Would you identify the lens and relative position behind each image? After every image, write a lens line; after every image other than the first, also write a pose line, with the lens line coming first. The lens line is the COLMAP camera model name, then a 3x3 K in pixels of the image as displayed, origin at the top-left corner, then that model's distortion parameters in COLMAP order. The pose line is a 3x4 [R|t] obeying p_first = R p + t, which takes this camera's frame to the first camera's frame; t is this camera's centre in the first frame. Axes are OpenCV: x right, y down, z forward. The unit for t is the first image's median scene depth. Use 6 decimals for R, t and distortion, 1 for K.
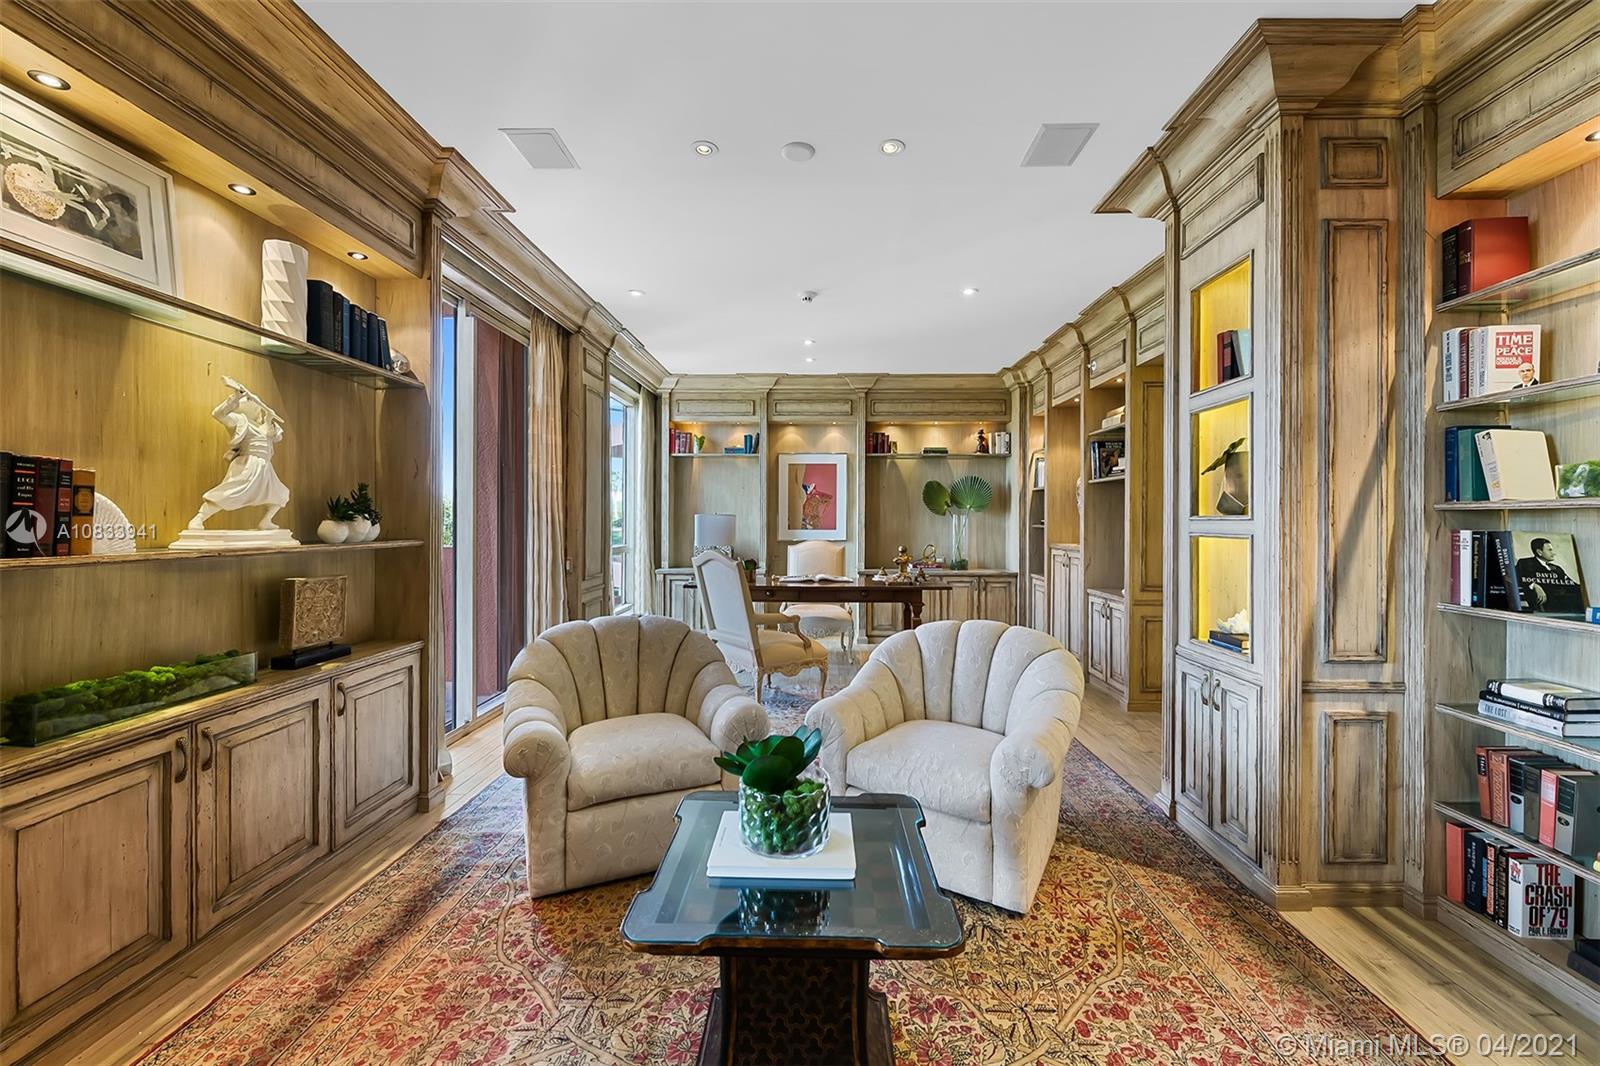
lens RADIAL K [[640.3, 0, 801.9], [0, 640.3, 520.7], [0, 0, 1]] dist [0.000086, -0.000066]
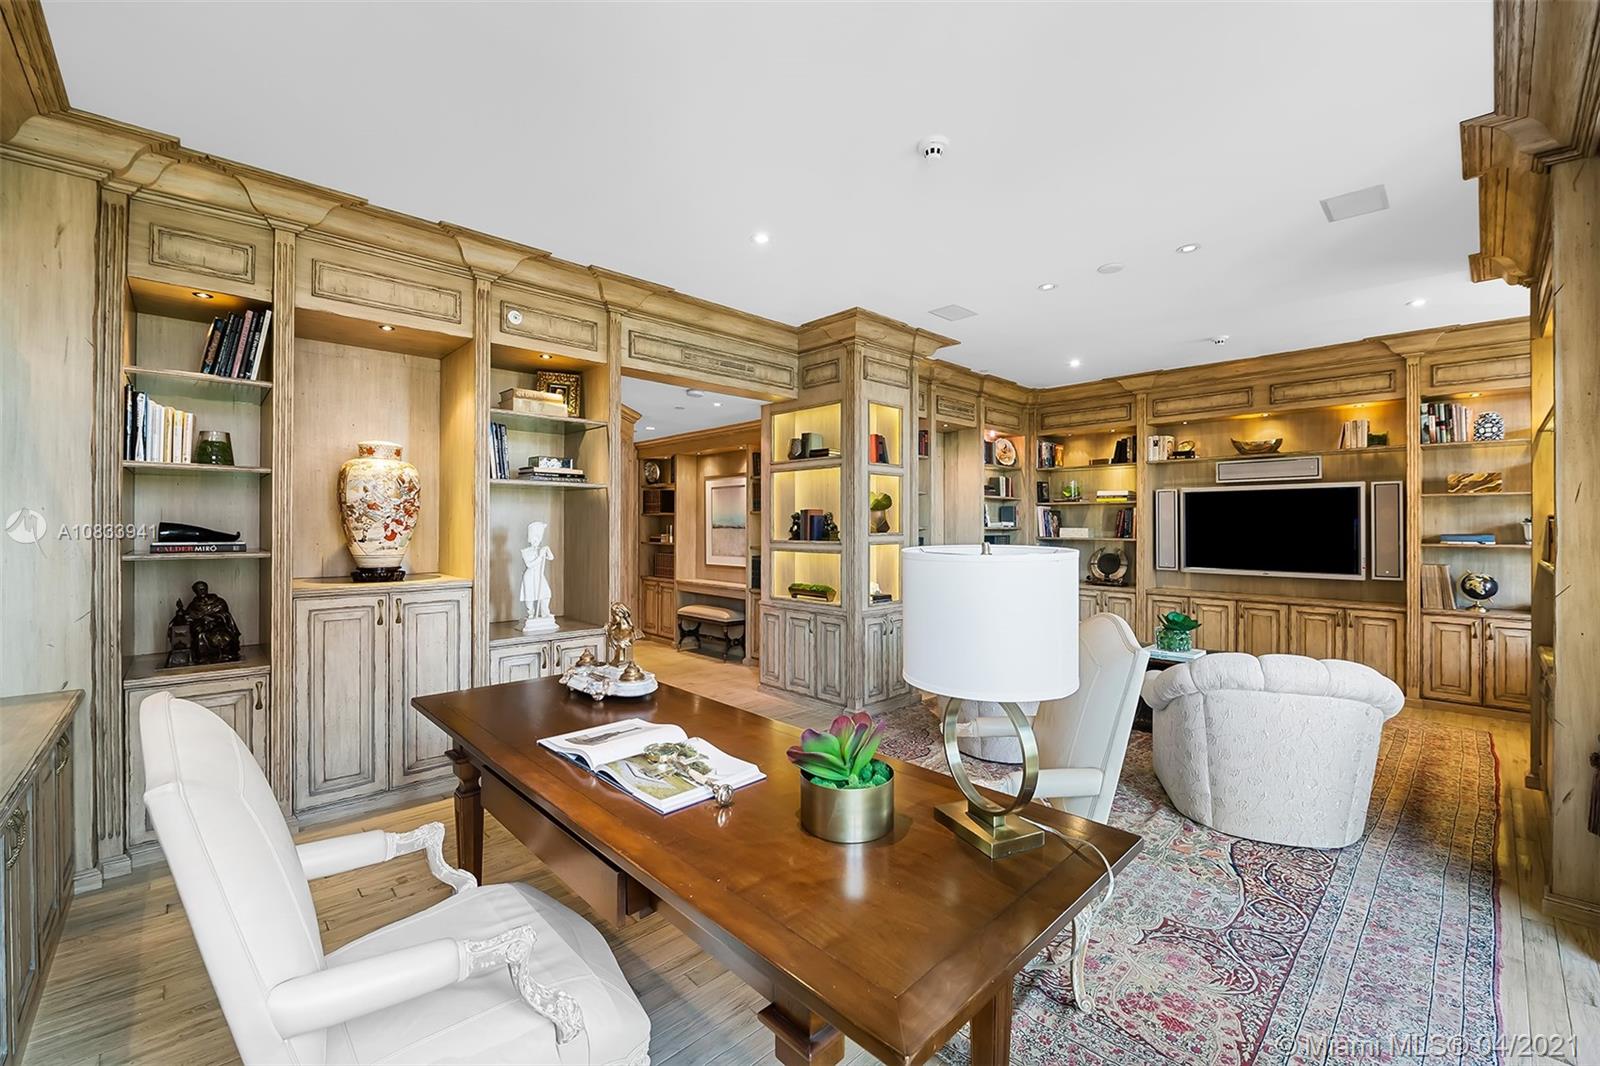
lens RADIAL K [[639.2, 0, 799.4], [0, 639.2, 520.8], [0, 0, 1]] dist [-0.022845, -0.000104]
pose [[-0.702224, -0.005008, 0.711939, -0.506245], [-0.007239, 0.999974, -0.000107, -0.043258], [-0.711920, -0.005229, -0.702241, 2.472608]]
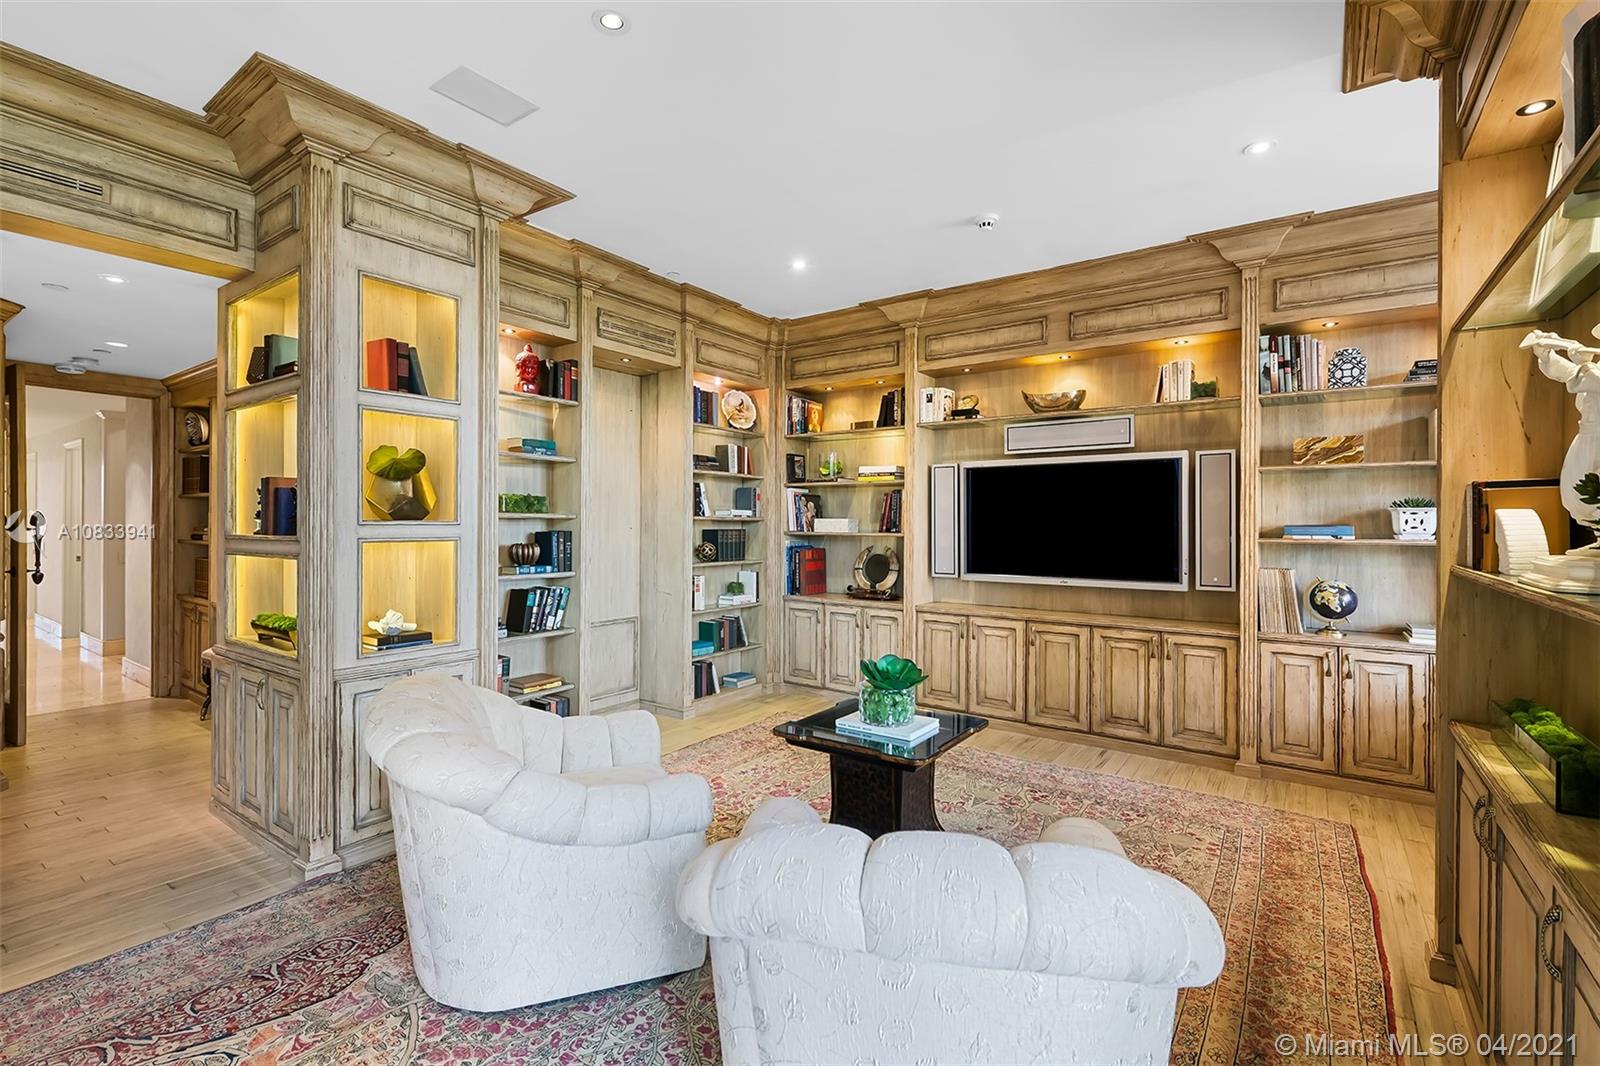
lens RADIAL K [[687.1, 0, 807.3], [0, 687.1, 521.0], [0, 0, 1]] dist [0.000076, -0.000873]
pose [[-0.832006, -0.009518, 0.554685, -0.493581], [-0.010626, 0.999943, 0.001219, -0.017070], [-0.554664, -0.004880, -0.832060, 1.543175]]
